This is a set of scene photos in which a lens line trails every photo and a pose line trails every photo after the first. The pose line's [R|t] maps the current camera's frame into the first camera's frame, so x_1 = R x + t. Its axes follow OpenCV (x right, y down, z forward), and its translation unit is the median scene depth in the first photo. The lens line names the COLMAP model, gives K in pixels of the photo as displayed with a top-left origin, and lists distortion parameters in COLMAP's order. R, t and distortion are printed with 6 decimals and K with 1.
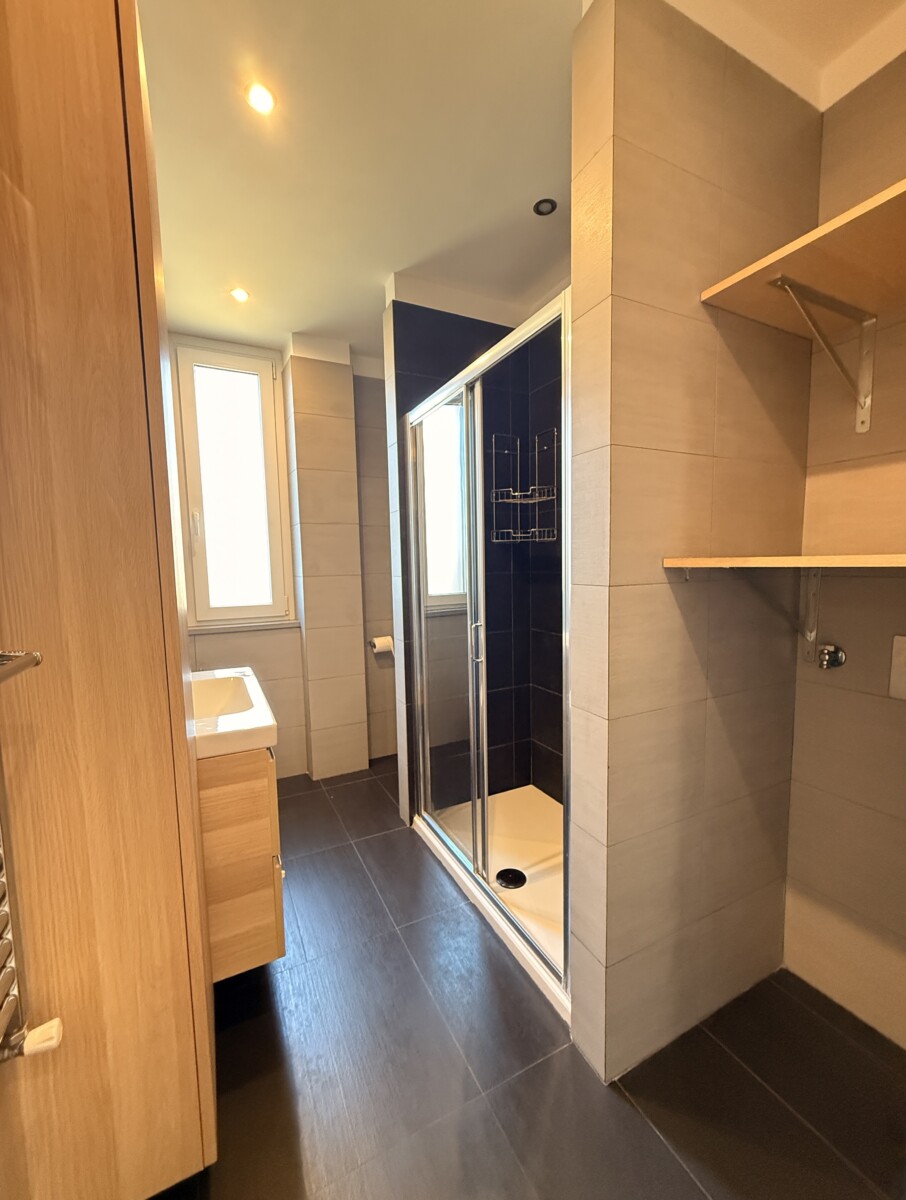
lens RADIAL K [[469.5, 0, 449.0], [0, 469.5, 595.3], [0, 0, 1]] dist [-0.001158, -0.000307]
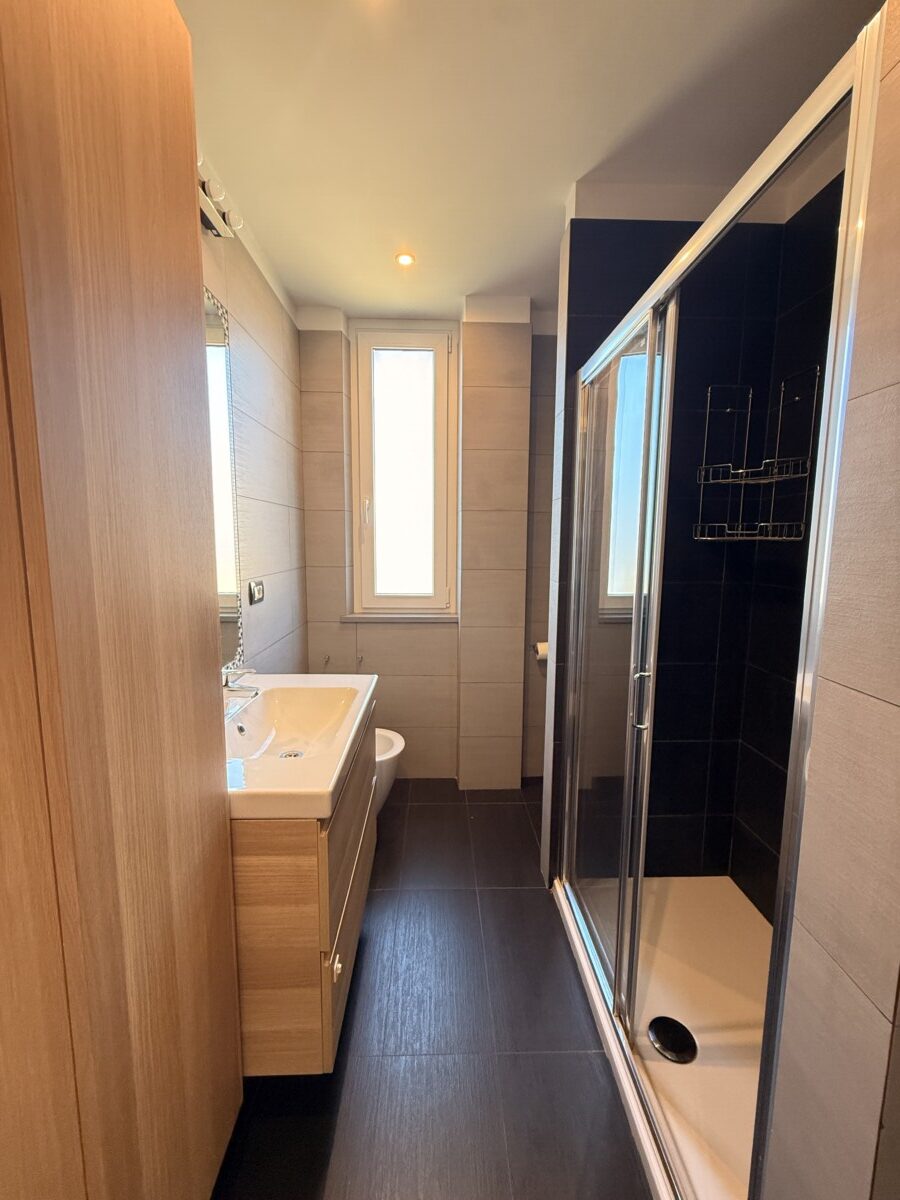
lens RADIAL K [[469.5, 0, 446.0], [0, 469.5, 595.3], [0, 0, 1]] dist [-0.001158, -0.000307]
pose [[0.909007, 0.074496, -0.410069, 0.047232], [-0.055496, 0.996769, 0.058061, -0.049198], [0.413070, -0.030021, 0.910205, 0.184855]]
